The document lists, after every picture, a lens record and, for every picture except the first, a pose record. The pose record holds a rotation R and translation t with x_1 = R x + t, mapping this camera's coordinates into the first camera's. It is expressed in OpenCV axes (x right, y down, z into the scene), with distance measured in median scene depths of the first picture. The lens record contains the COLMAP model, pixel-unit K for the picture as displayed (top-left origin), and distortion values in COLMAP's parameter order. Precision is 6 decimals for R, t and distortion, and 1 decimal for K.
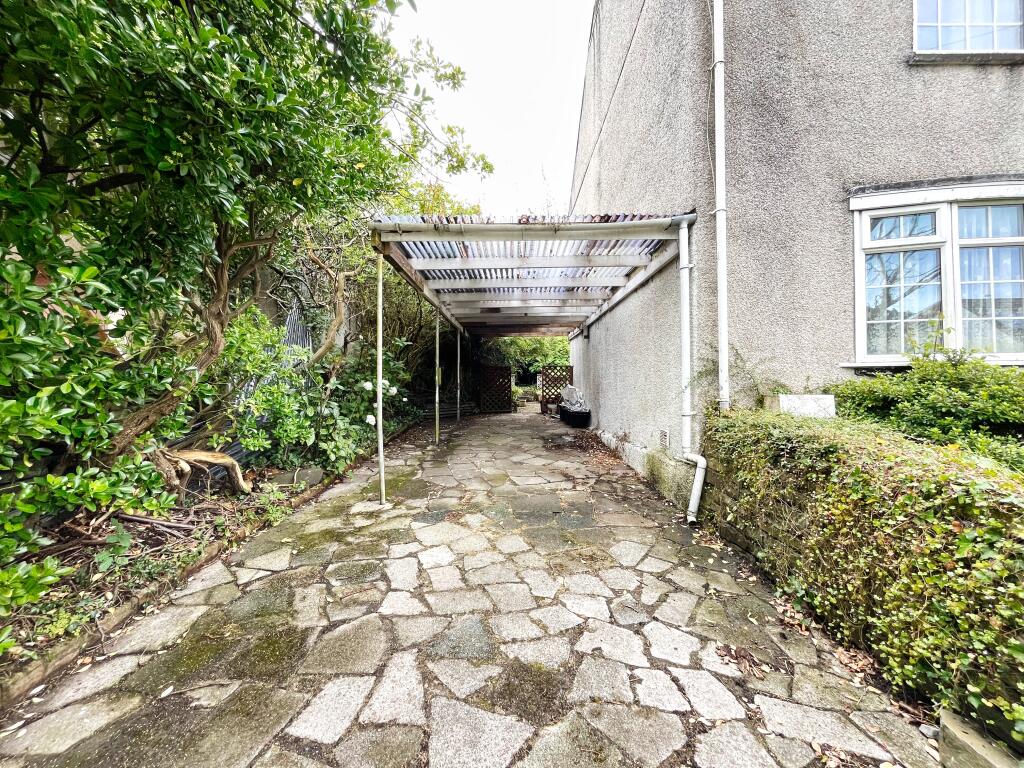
lens RADIAL K [[414.0, 0, 512.0], [0, 414.0, 384.0], [0, 0, 1]] dist [-0.000553, 0.000077]
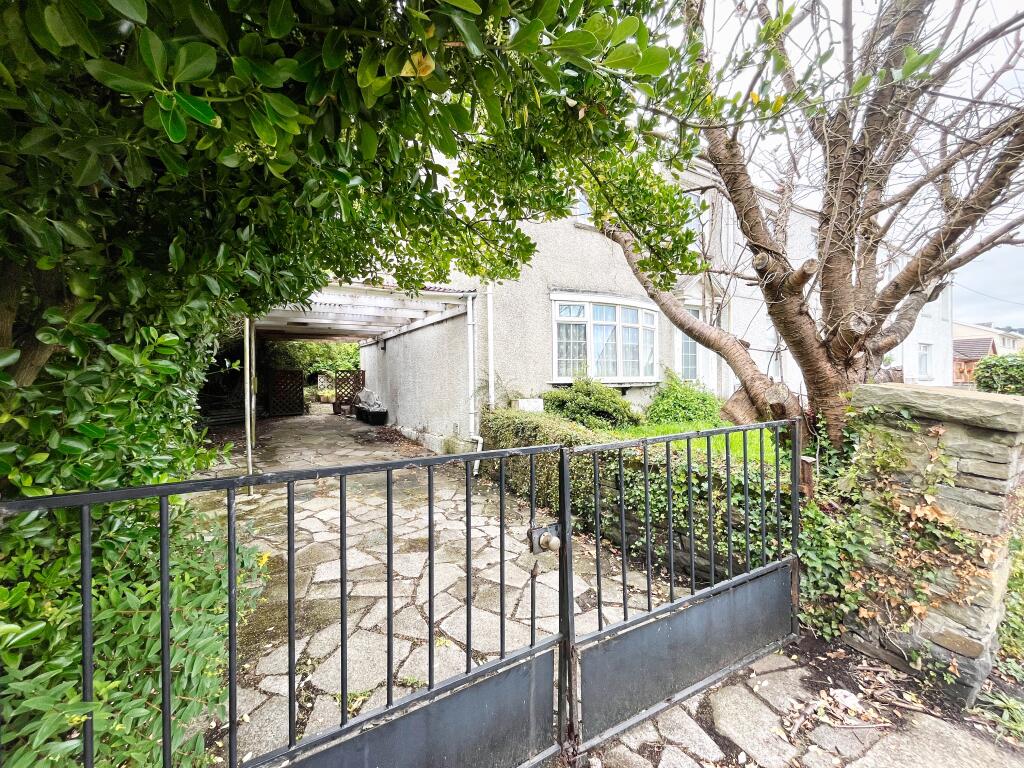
lens RADIAL K [[414.0, 0, 512.0], [0, 414.0, 384.0], [0, 0, 1]] dist [-0.000553, 0.000077]
pose [[0.851463, -0.009736, 0.524324, -0.312969], [0.003529, 0.999911, 0.012836, -0.062080], [-0.524403, -0.009079, 0.851422, -0.502087]]
